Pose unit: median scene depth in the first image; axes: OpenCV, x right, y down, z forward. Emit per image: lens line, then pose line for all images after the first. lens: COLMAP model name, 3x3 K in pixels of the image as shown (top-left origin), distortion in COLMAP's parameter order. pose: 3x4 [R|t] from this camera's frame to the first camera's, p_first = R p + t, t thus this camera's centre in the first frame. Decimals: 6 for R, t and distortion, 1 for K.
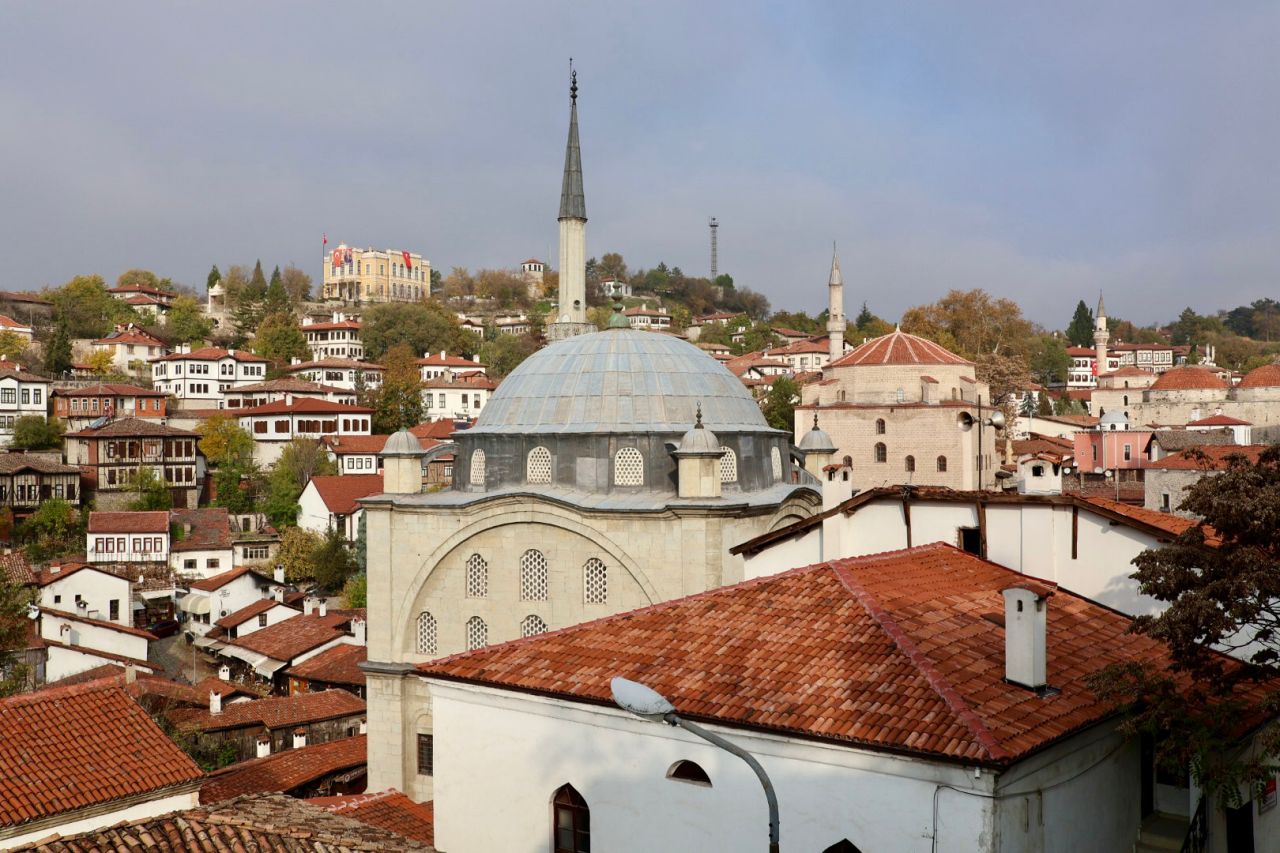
lens RADIAL K [[1315.8, 0, 640.0], [0, 1315.8, 426.5], [0, 0, 1]] dist [-0.017530, 0.005261]
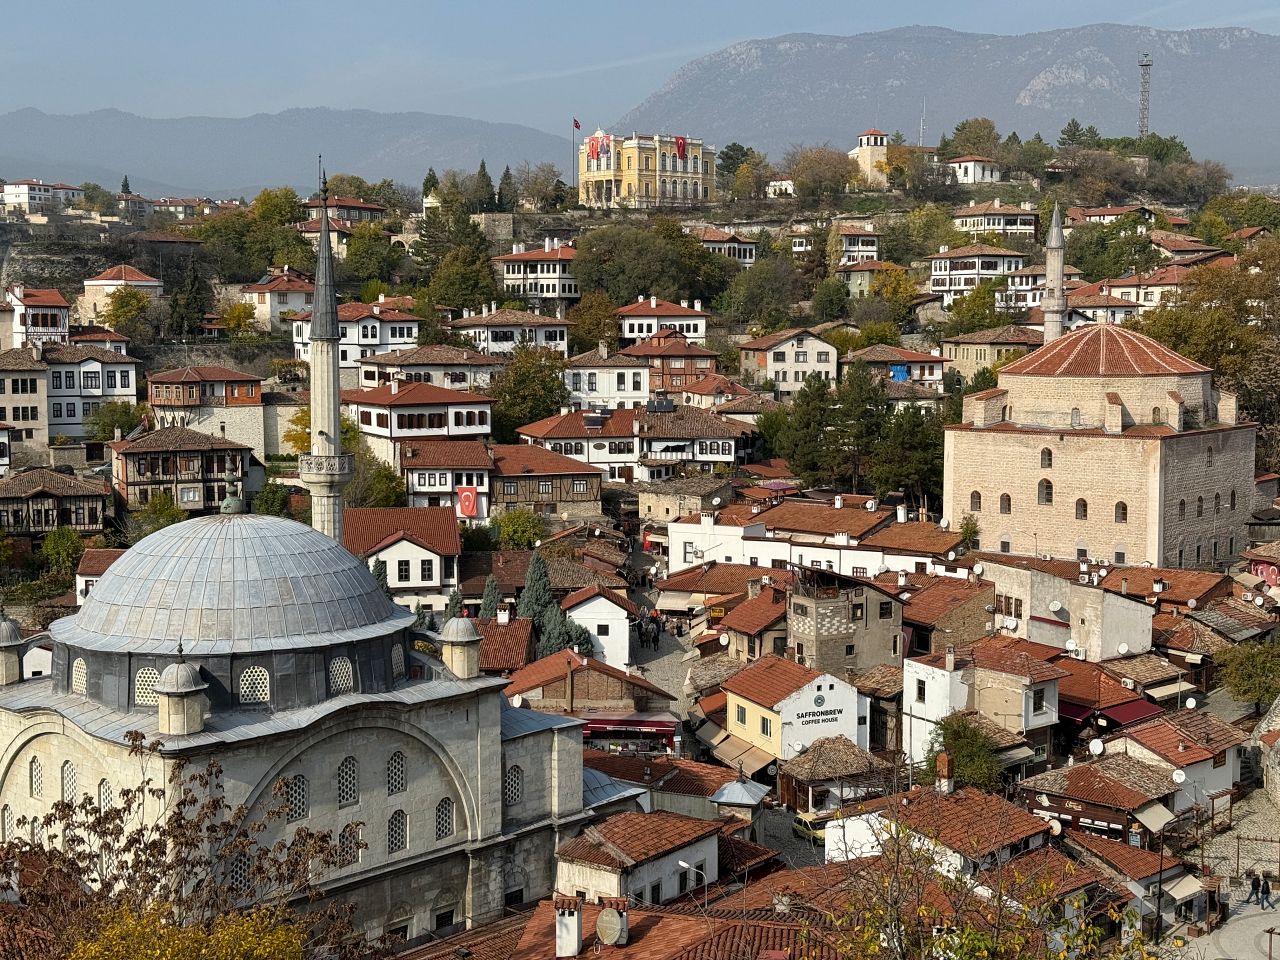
lens RADIAL K [[1770.8, 0, 639.1], [0, 1770.8, 503.0], [0, 0, 1]] dist [0.149516, -0.150653]
pose [[0.955656, 0.036825, -0.292173, 0.220199], [-0.002736, 0.993218, 0.116234, -0.079459], [0.294472, -0.110280, 0.949276, -0.048598]]
